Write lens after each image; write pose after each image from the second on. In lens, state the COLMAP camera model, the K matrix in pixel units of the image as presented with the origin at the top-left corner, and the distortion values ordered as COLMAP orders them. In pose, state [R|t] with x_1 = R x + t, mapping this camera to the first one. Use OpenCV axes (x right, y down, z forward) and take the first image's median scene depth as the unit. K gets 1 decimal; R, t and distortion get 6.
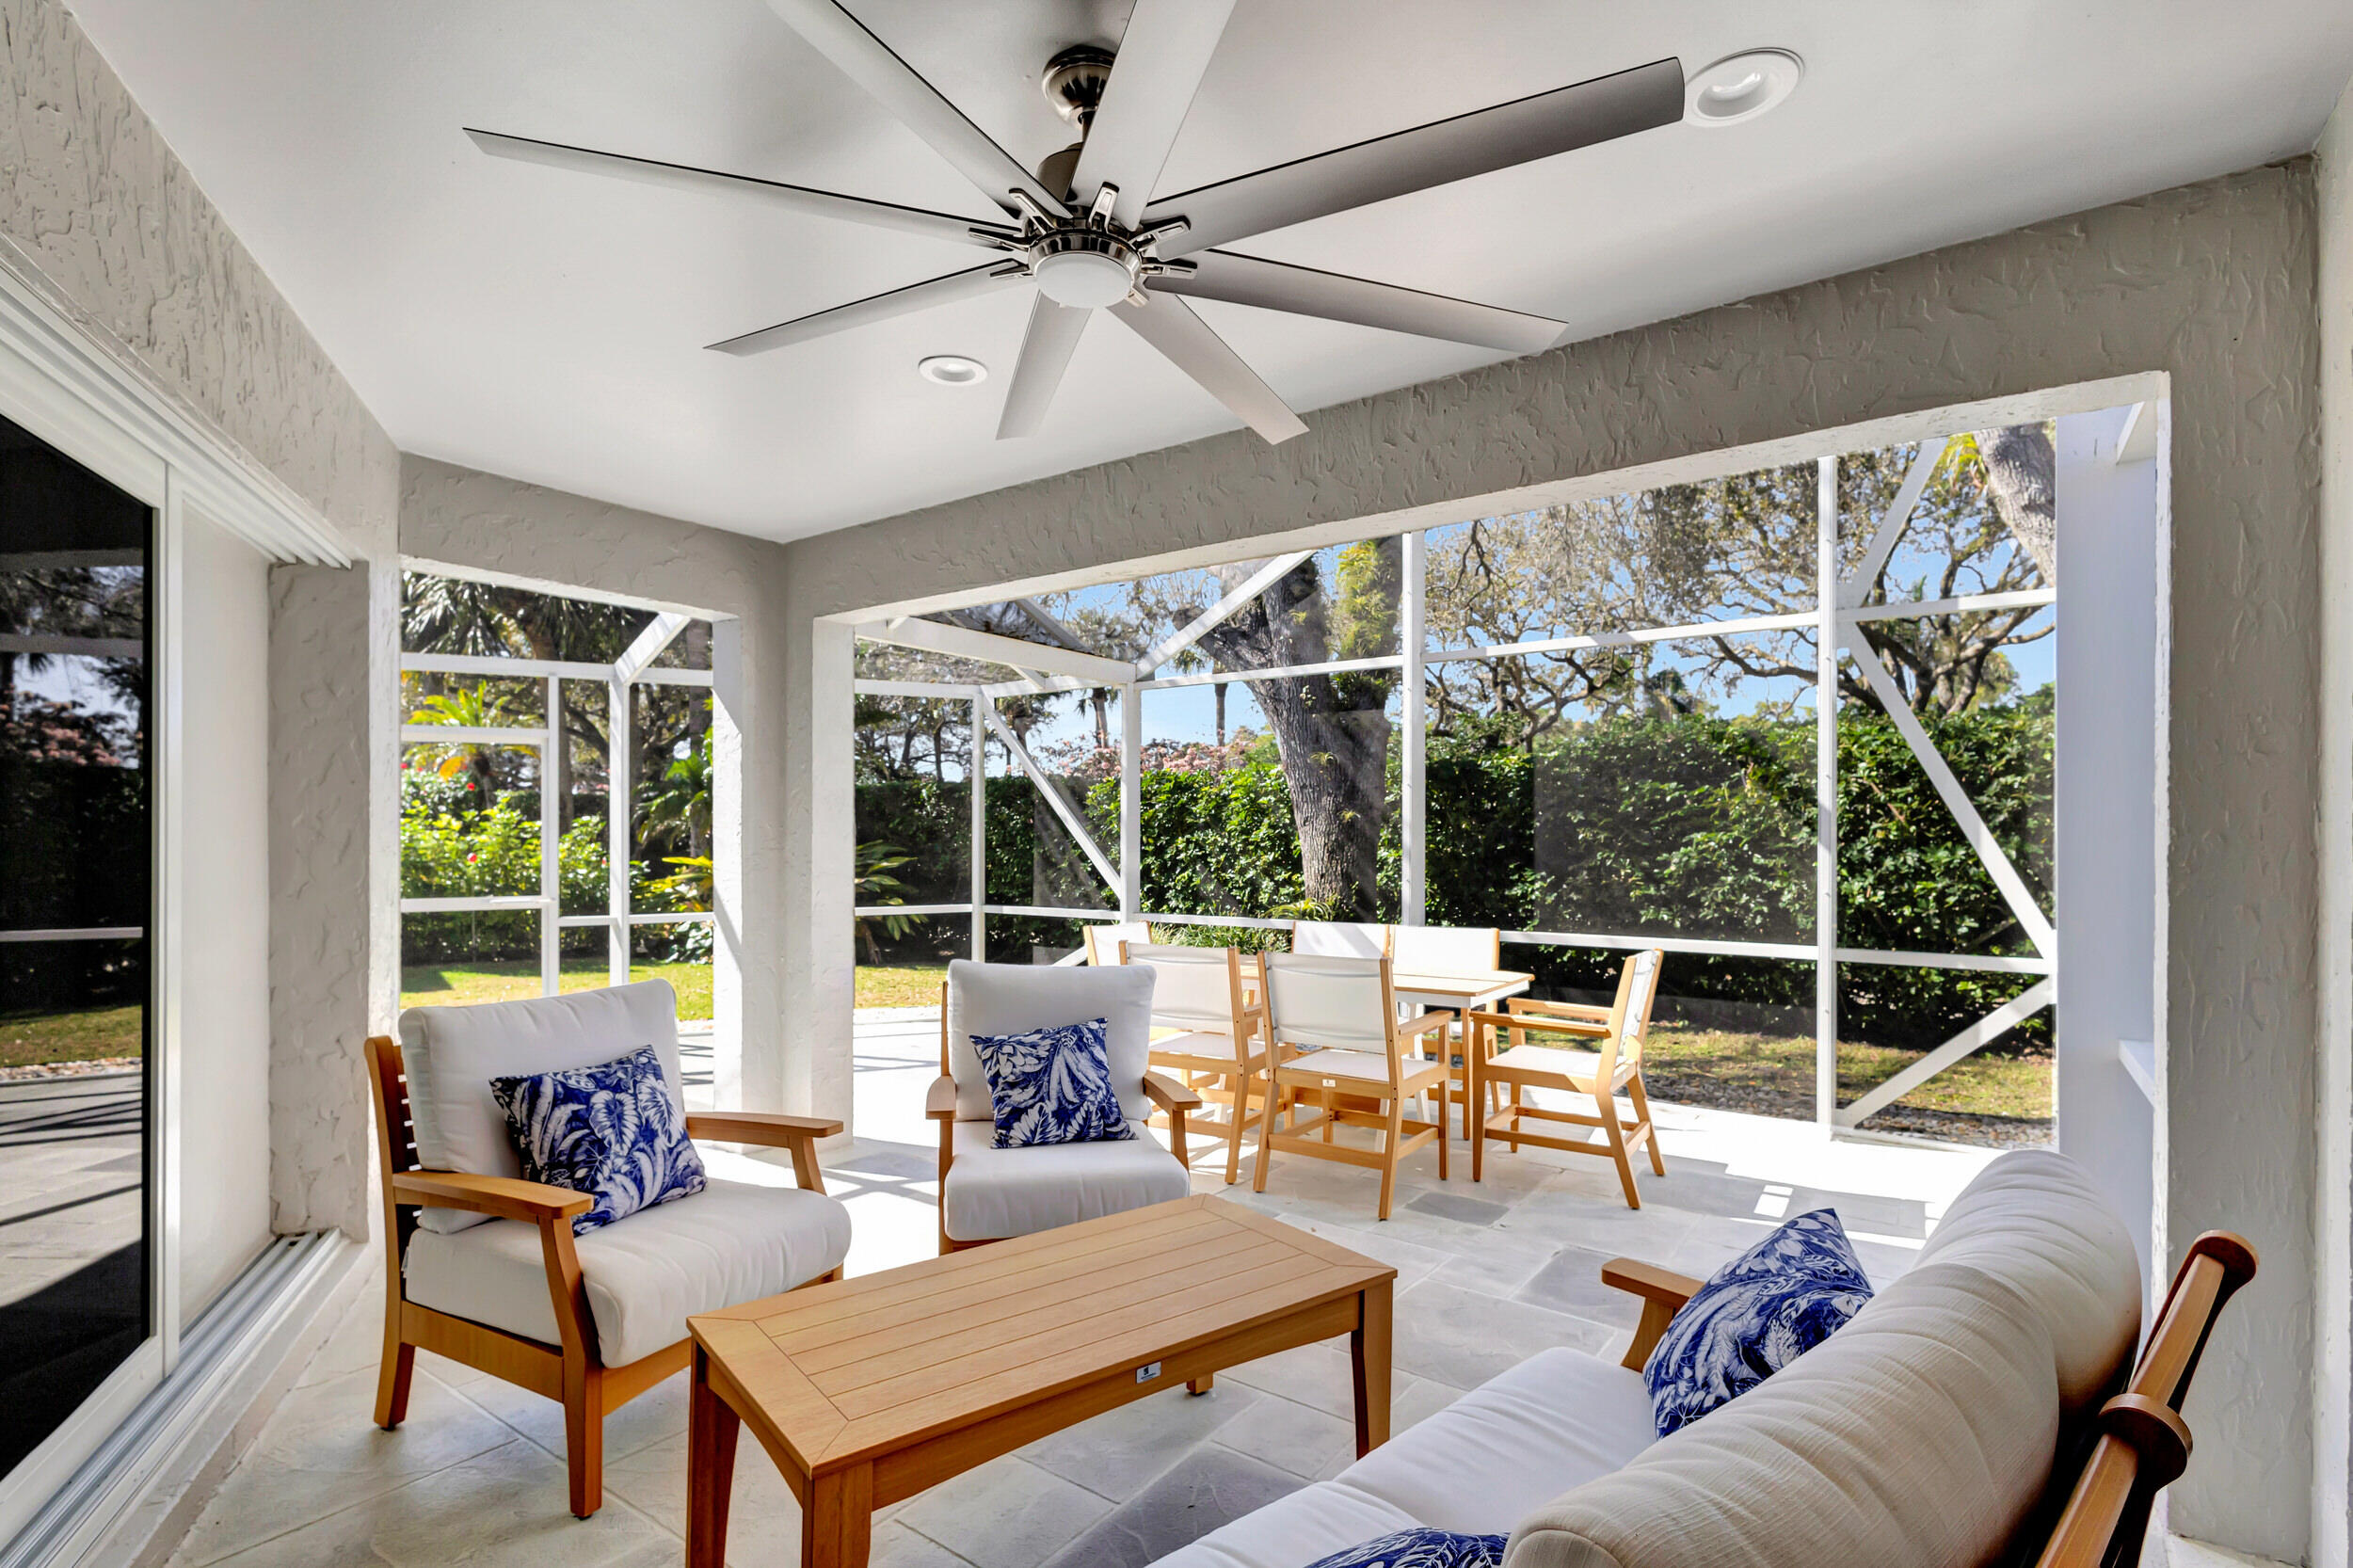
lens RADIAL K [[1103.2, 0, 1166.8], [0, 1103.2, 831.3], [0, 0, 1]] dist [0.003710, -0.000143]
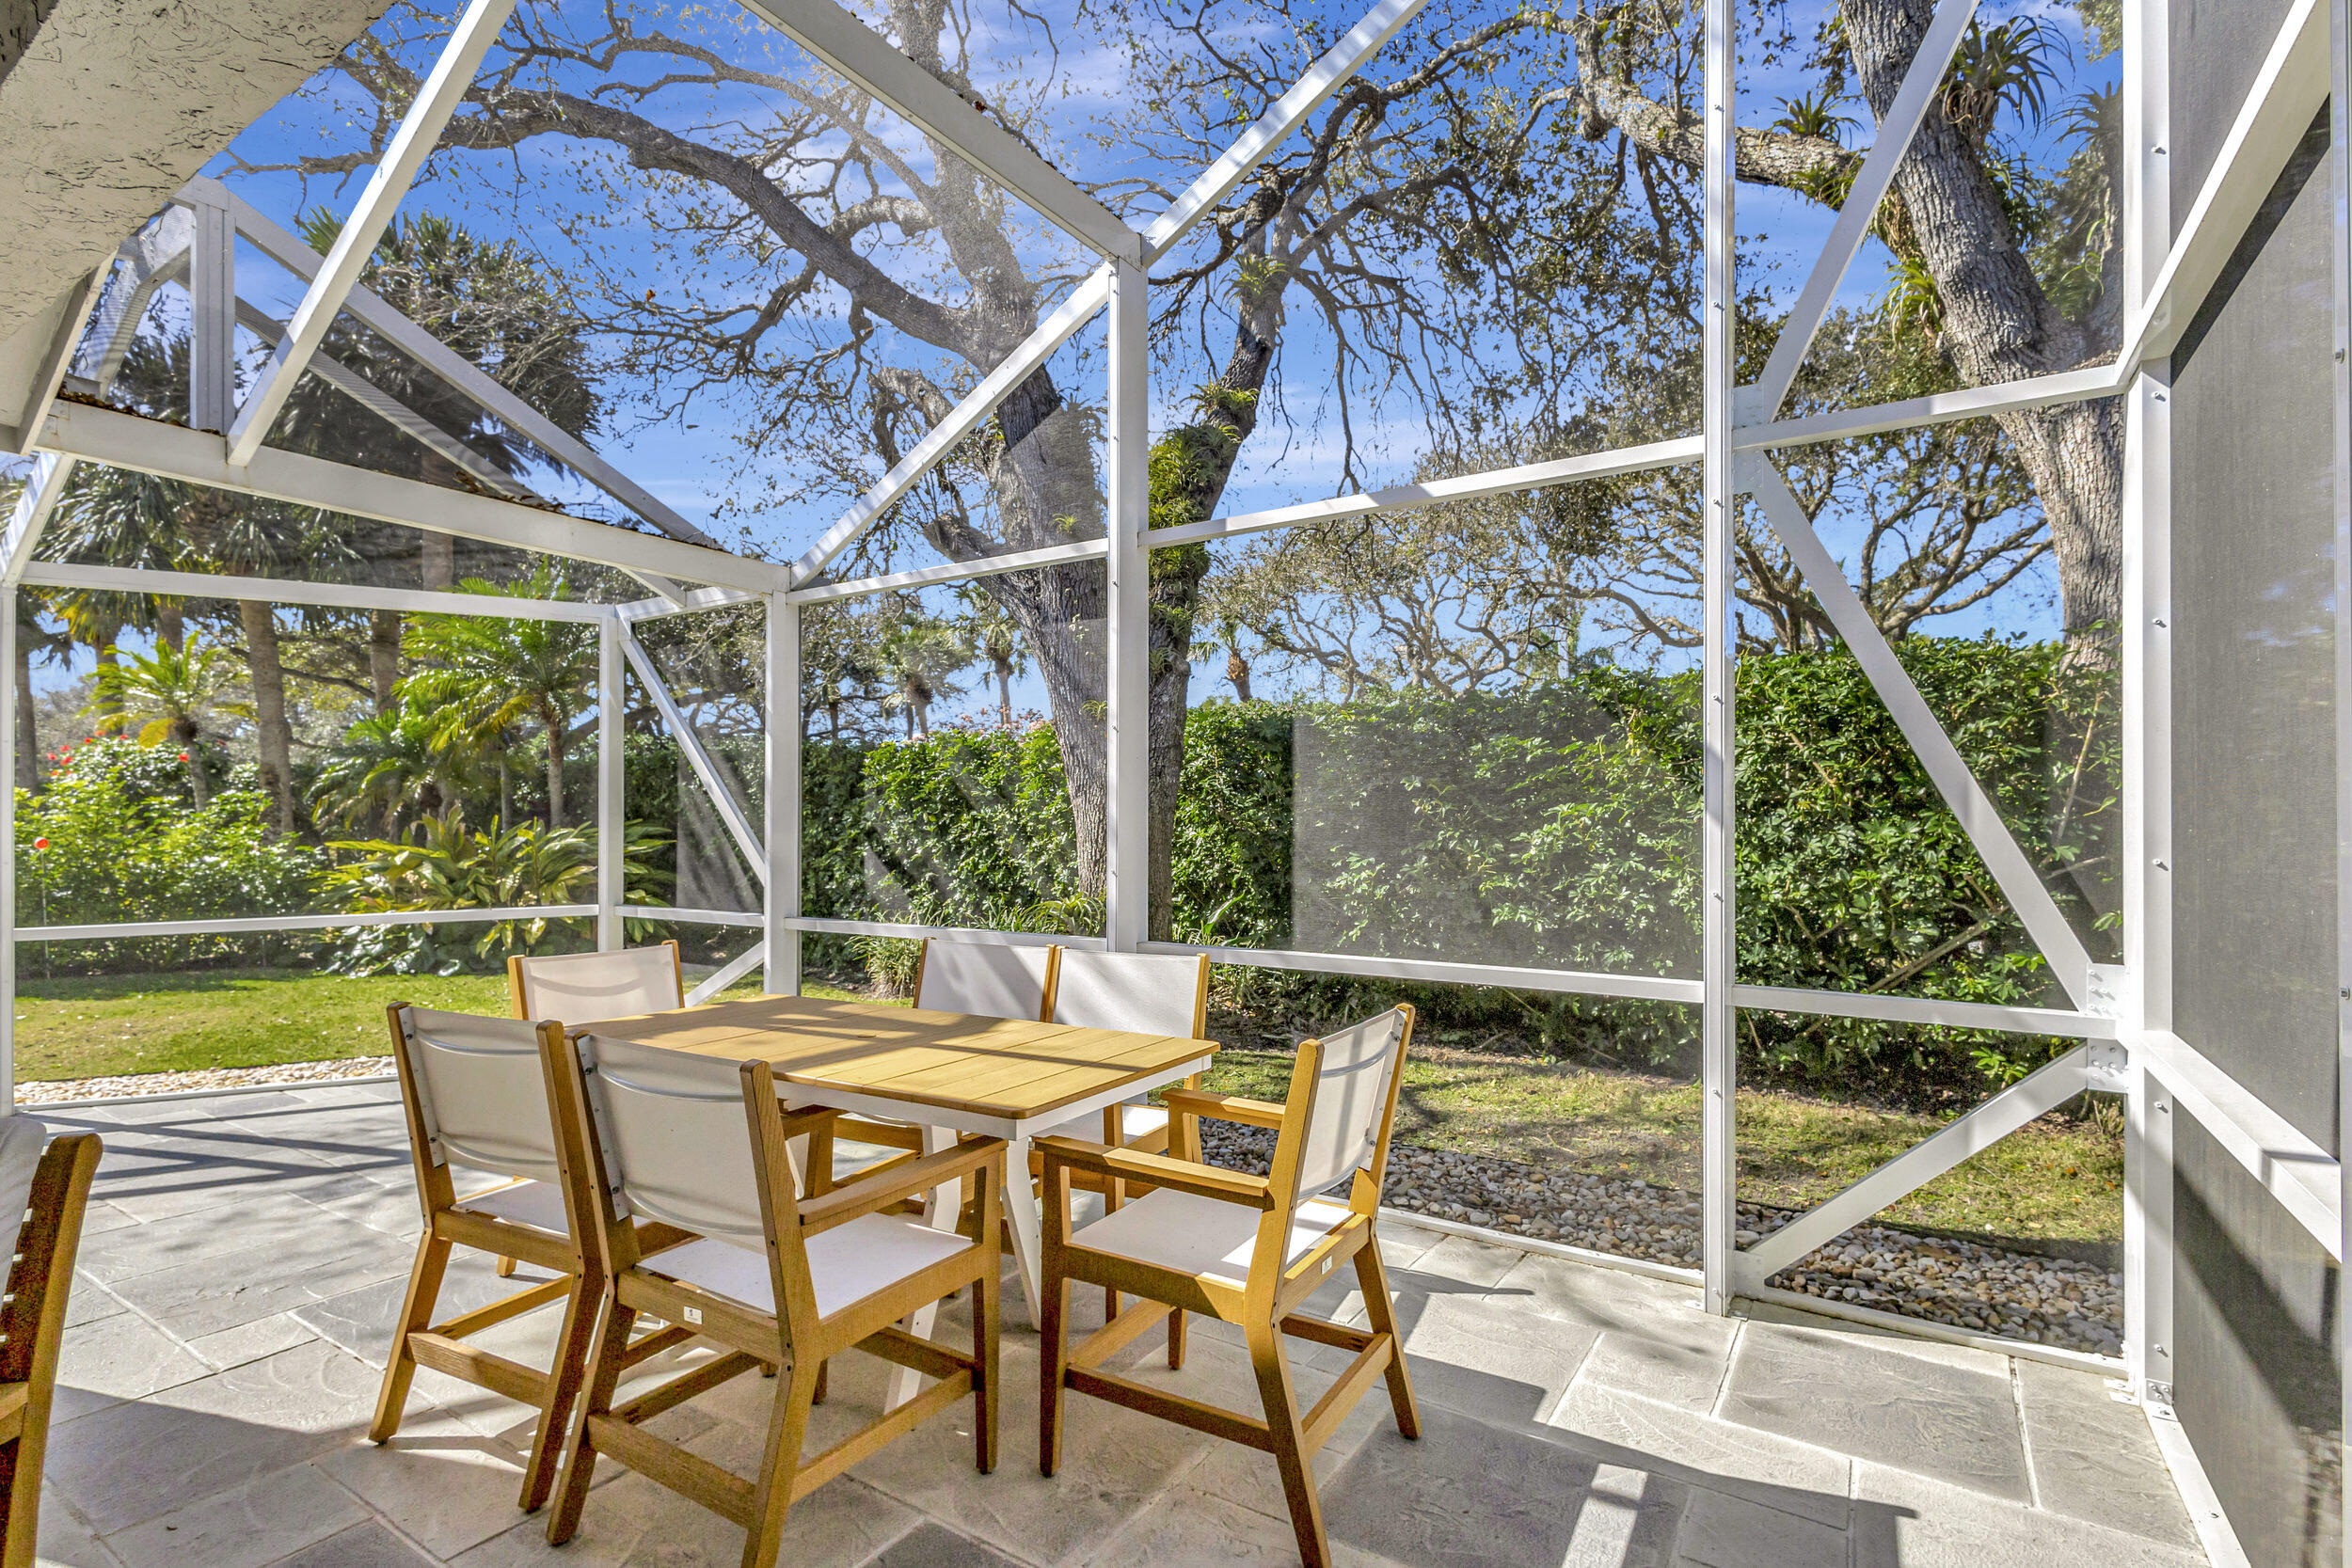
lens RADIAL K [[1107.4, 0, 1180.6], [0, 1107.4, 803.8], [0, 0, 1]] dist [0.016066, -0.000169]
pose [[0.997959, -0.000472, 0.063861, 0.182953], [0.000998, 0.999966, -0.008214, 0.007204], [-0.063855, 0.008261, 0.997925, 0.283923]]
